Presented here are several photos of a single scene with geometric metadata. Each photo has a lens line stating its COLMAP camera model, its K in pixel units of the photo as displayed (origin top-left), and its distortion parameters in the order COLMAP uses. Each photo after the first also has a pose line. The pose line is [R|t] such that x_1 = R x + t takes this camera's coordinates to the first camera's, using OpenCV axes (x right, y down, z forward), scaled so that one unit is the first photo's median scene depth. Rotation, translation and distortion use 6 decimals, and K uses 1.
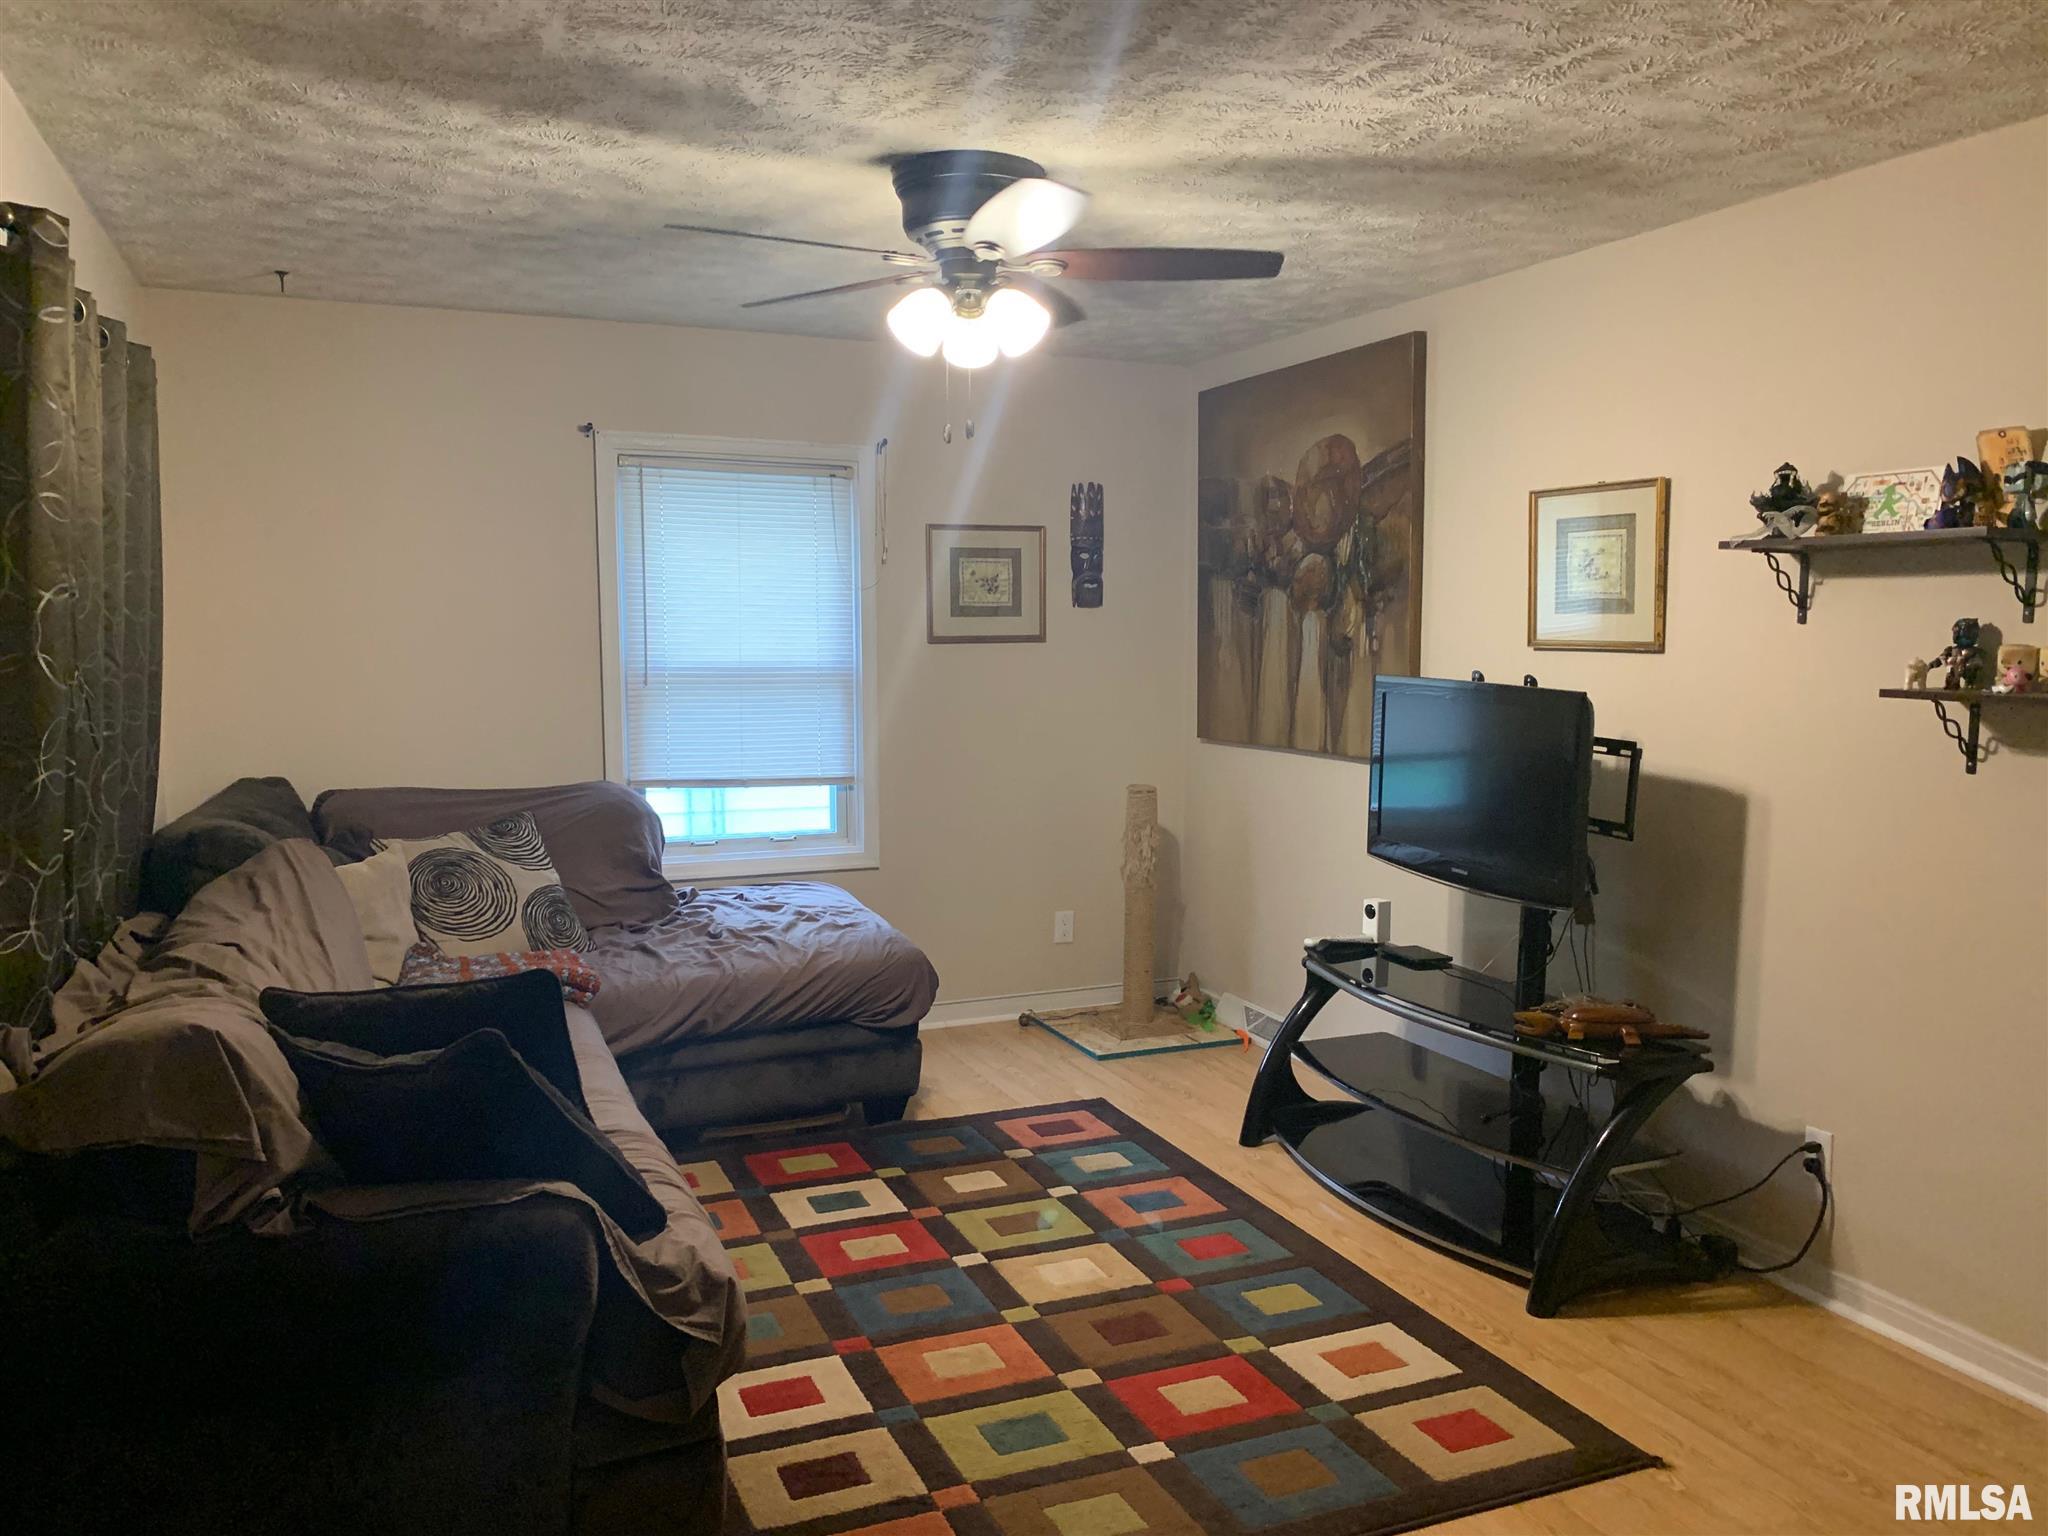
lens RADIAL K [[1567.4, 0, 1029.9], [0, 1567.4, 772.4], [0, 0, 1]] dist [0.039878, -0.040212]
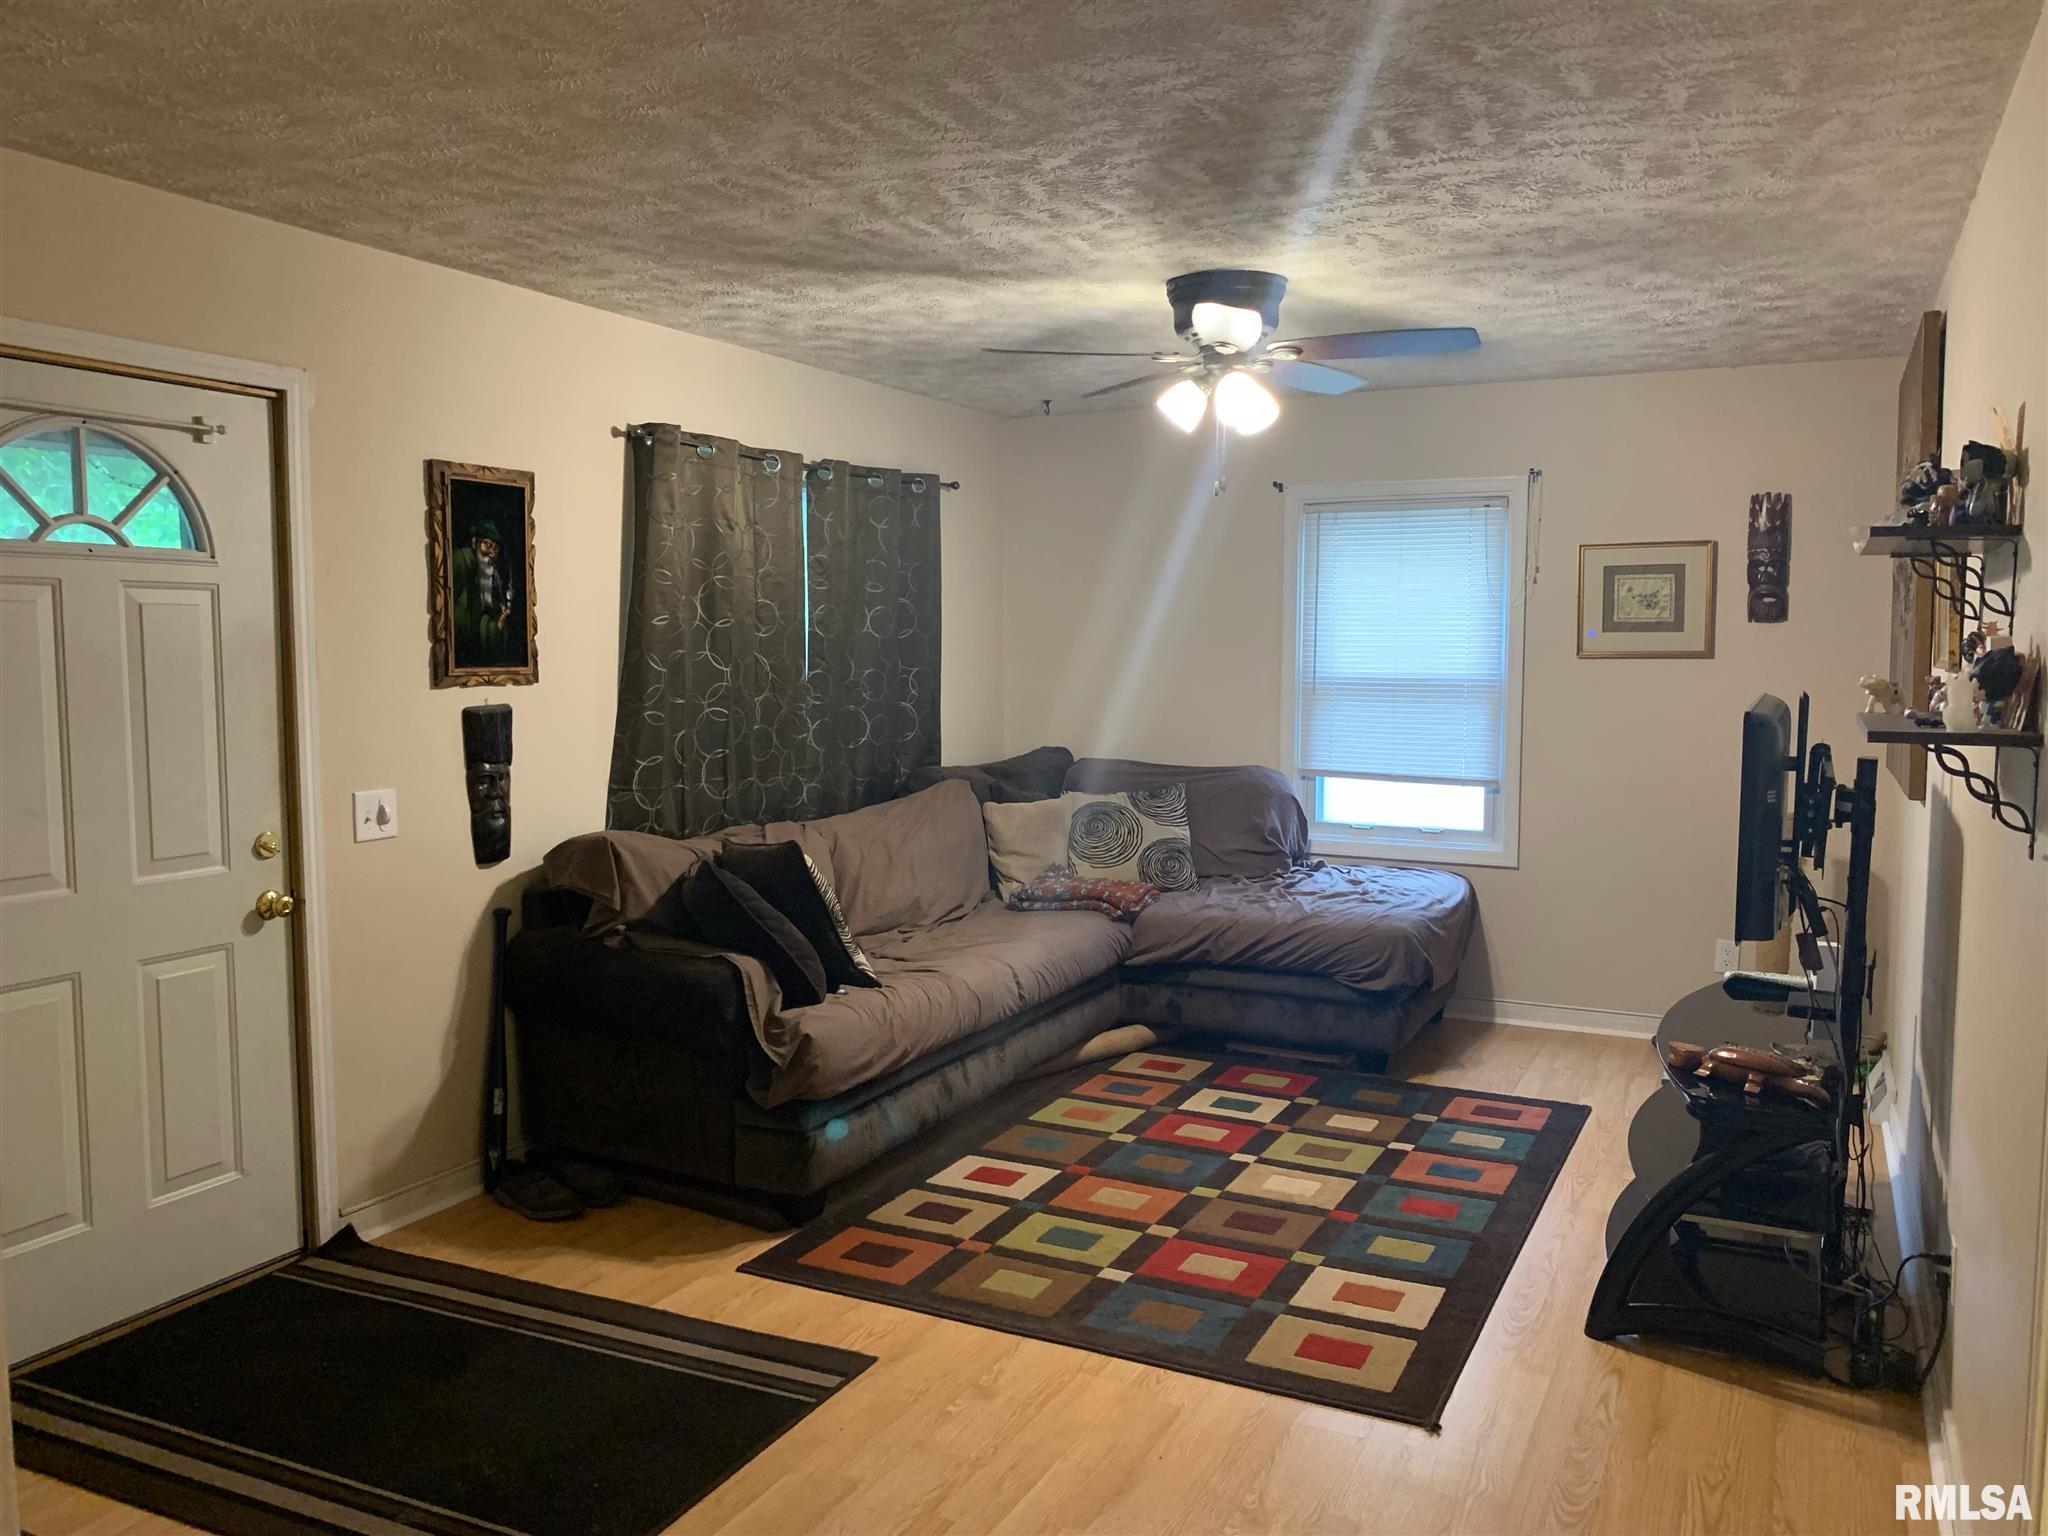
lens RADIAL K [[1567.4, 0, 1021.4], [0, 1567.4, 756.6], [0, 0, 1]] dist [0.039878, -0.040212]
pose [[0.642019, 0.056663, -0.764592, 0.704566], [-0.074898, 0.997130, 0.011006, -0.001185], [0.763022, 0.050200, 0.644421, 0.061407]]
